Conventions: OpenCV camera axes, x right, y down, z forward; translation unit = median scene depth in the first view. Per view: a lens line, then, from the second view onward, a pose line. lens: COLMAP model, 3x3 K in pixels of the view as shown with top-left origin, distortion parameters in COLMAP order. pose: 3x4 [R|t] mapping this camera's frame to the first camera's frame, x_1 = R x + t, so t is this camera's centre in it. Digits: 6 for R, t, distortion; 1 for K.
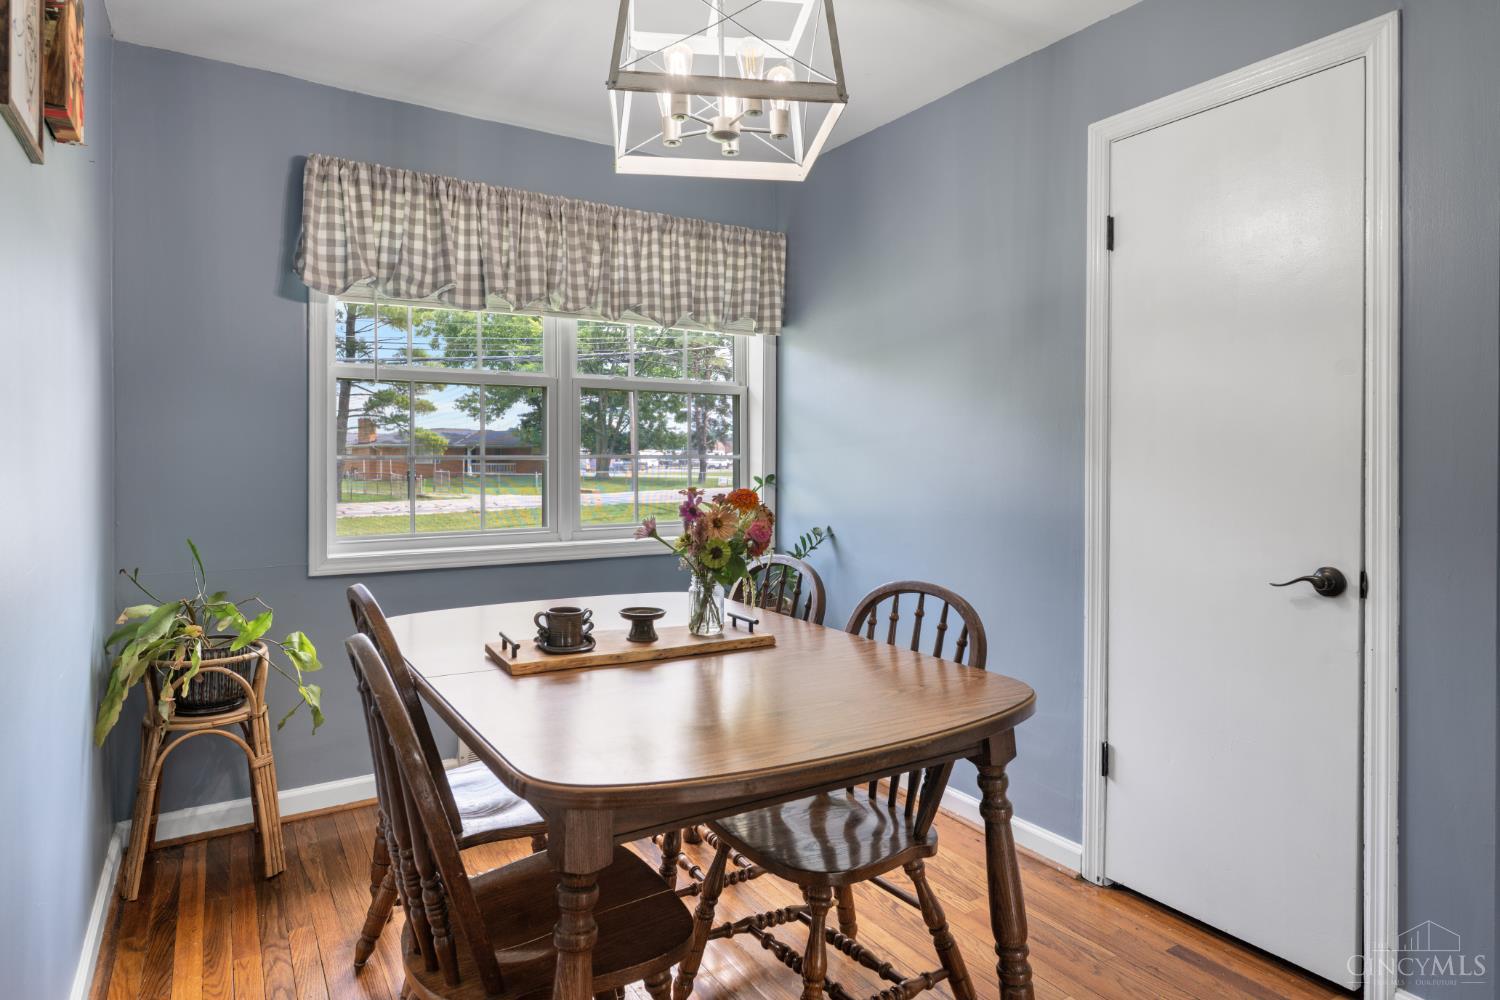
lens RADIAL K [[857.9, 0, 742.1], [0, 857.9, 464.9], [0, 0, 1]] dist [-0.000855, -0.000199]
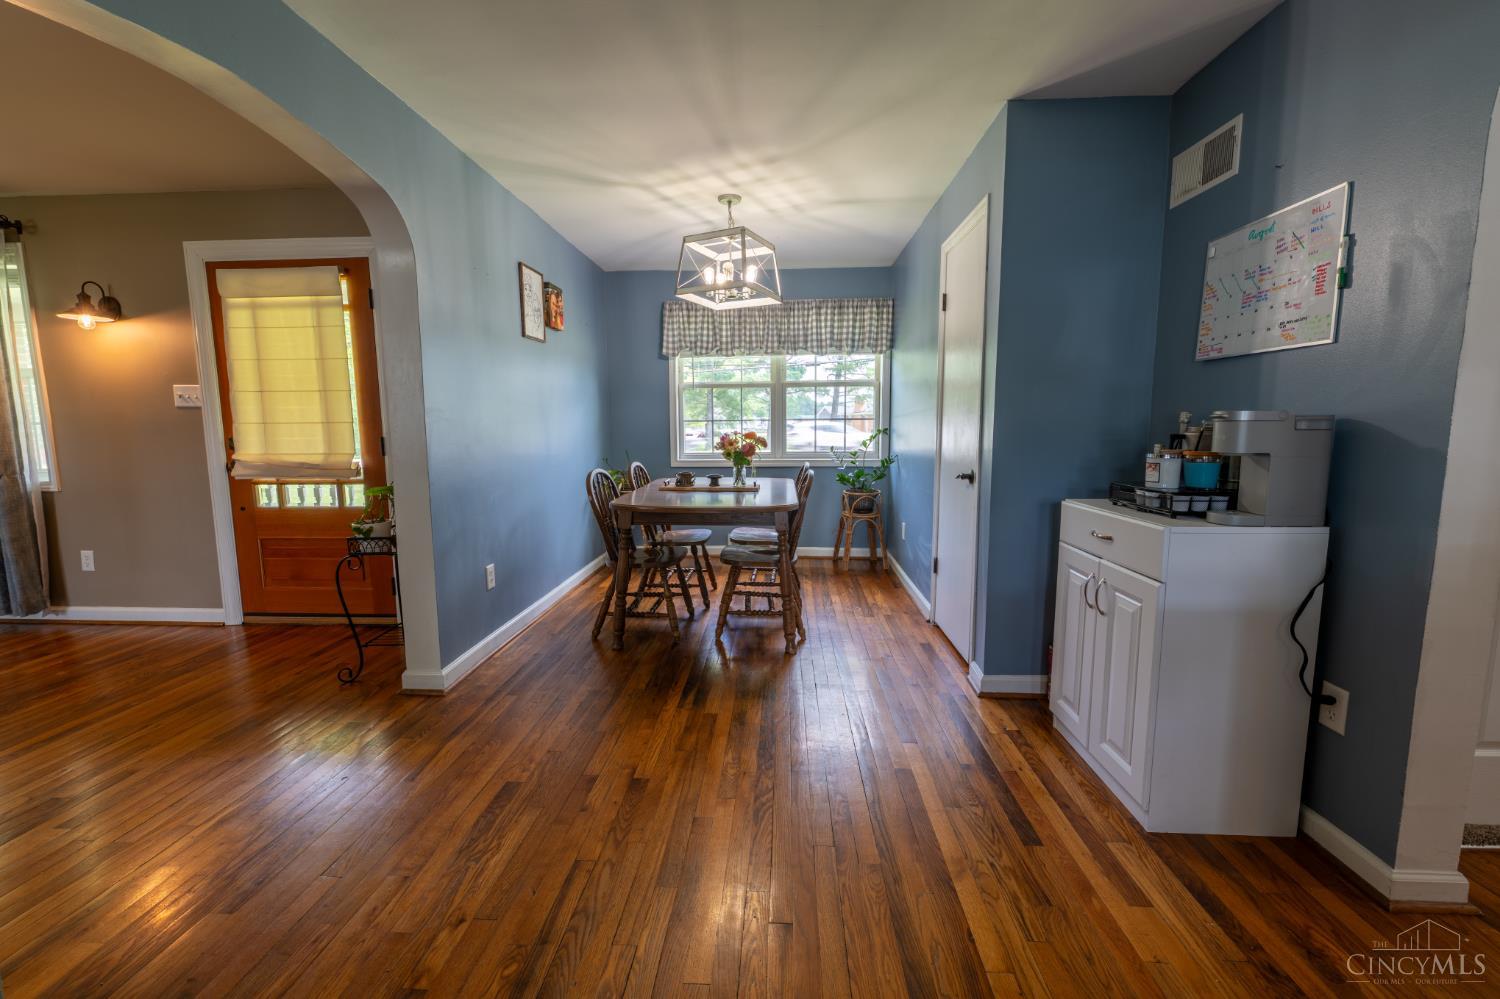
lens RADIAL K [[593.5, 0, 755.8], [0, 593.5, 495.0], [0, 0, 1]] dist [0.002022, -0.001268]
pose [[0.820859, 0.062542, -0.567696, 0.740622], [0.002866, 0.993523, 0.113598, 0.010231], [0.571124, -0.094875, 0.815363, -0.334963]]
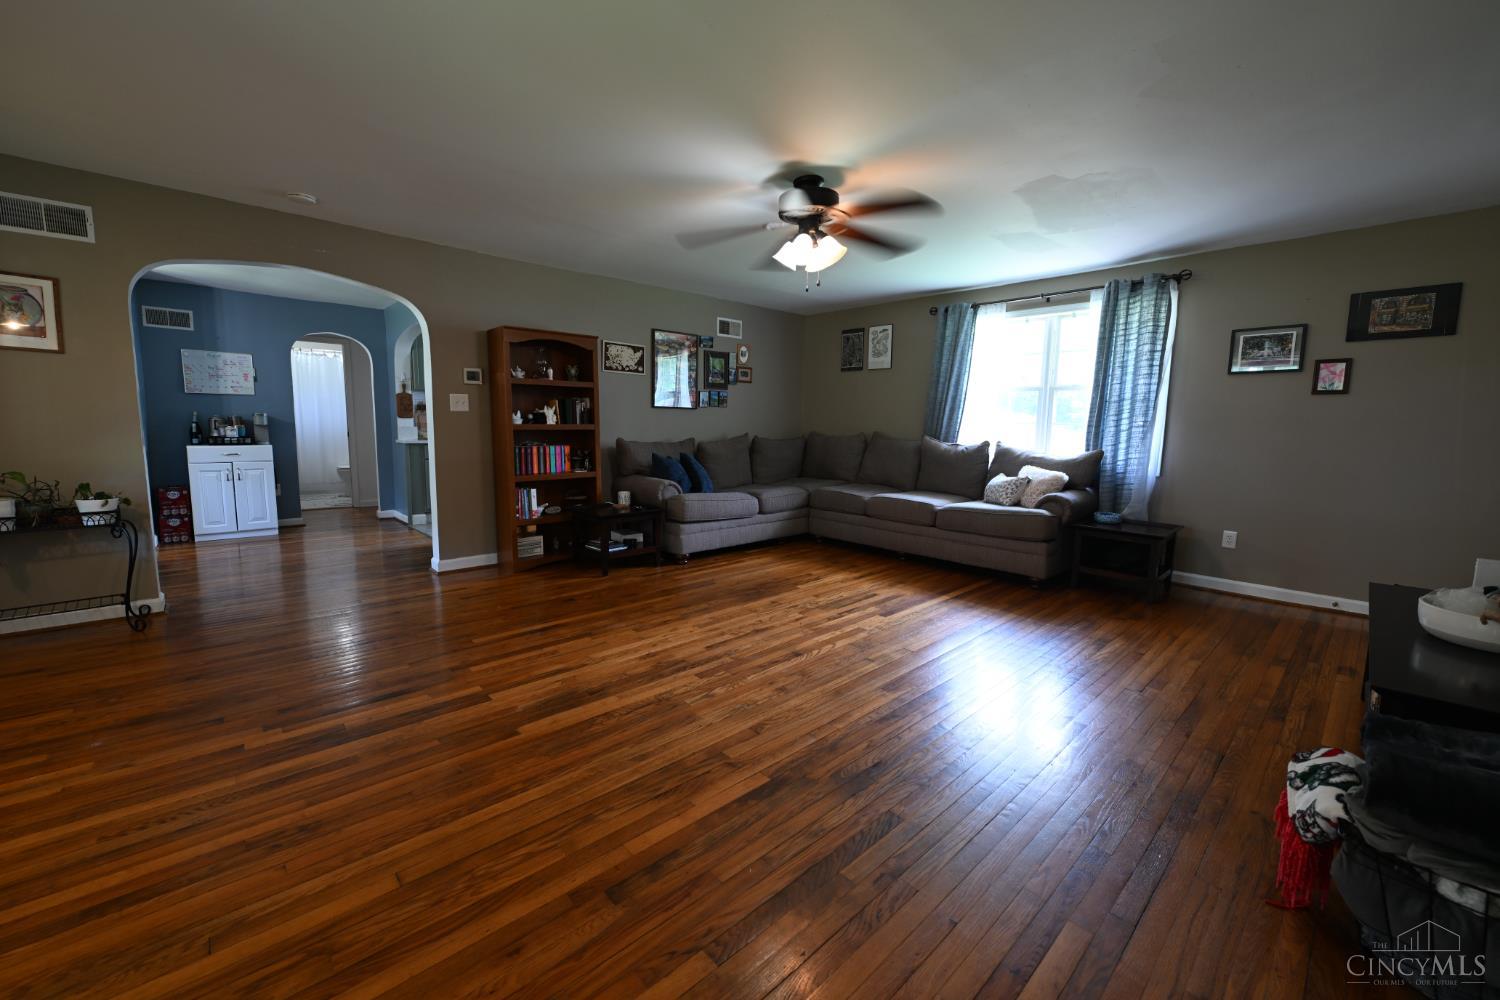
lens RADIAL K [[593.5, 0, 739.2], [0, 593.5, 496.5], [0, 0, 1]] dist [0.002022, -0.001268]
pose [[-0.175864, -0.126708, 0.976226, -1.617401], [-0.008077, 0.991834, 0.127278, 0.008148], [-0.984381, 0.014499, -0.175451, -0.891008]]
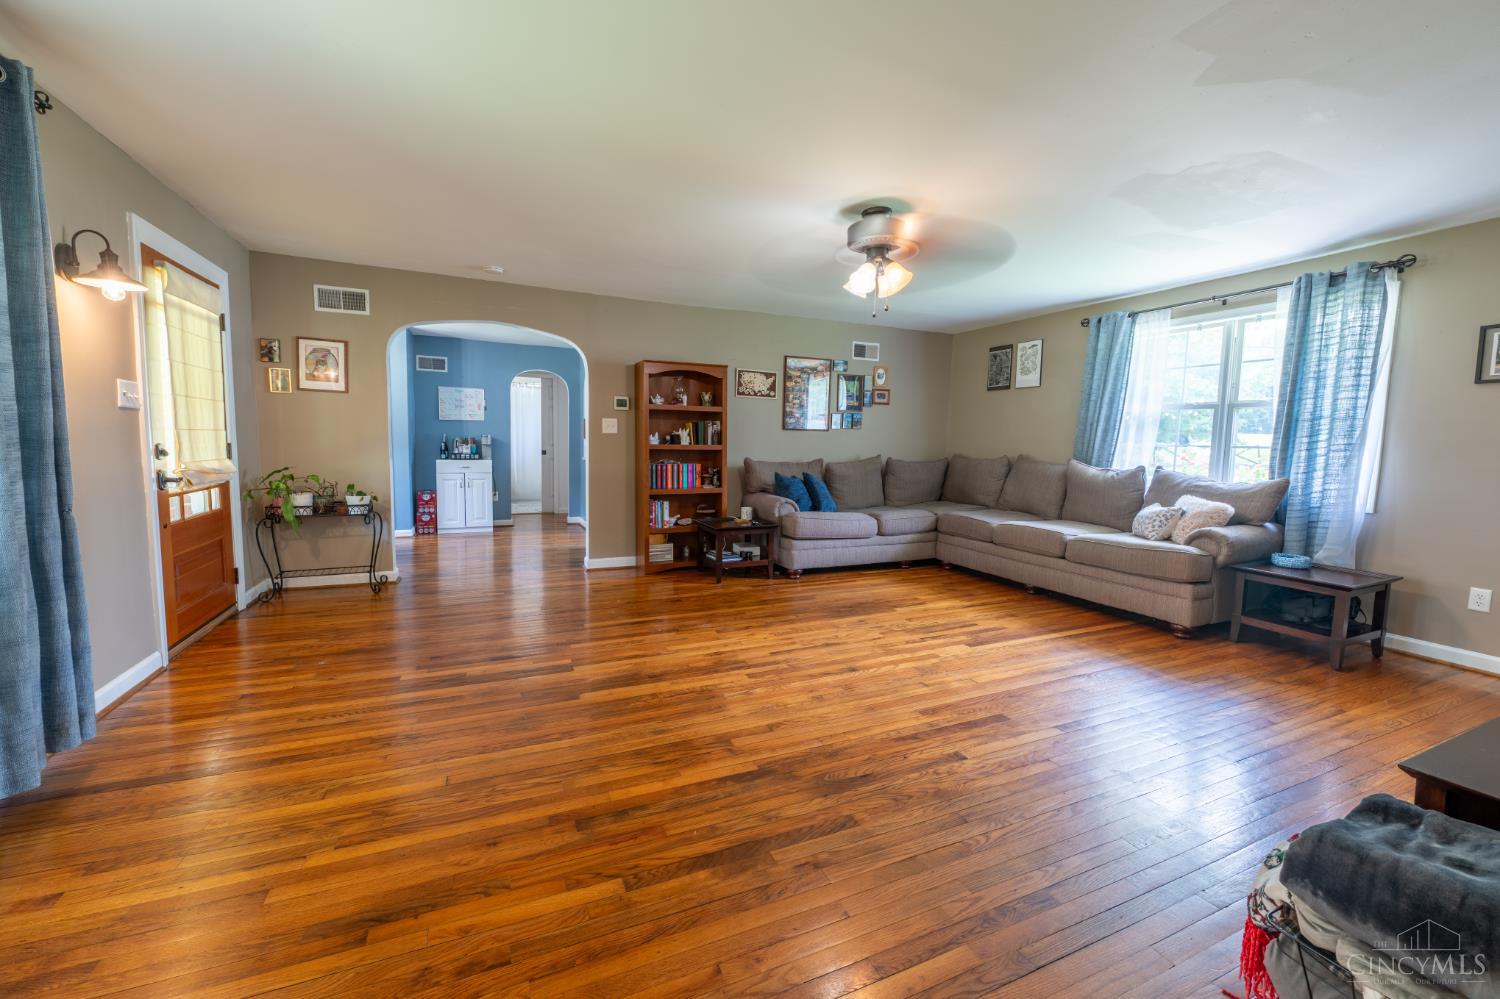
lens RADIAL K [[593.5, 0, 738.3], [0, 593.5, 499.1], [0, 0, 1]] dist [0.002022, -0.001268]
pose [[0.153562, -0.095193, 0.983543, -1.703121], [-0.011001, 0.995123, 0.098032, 0.008688], [-0.988078, -0.025874, 0.151766, -1.125671]]
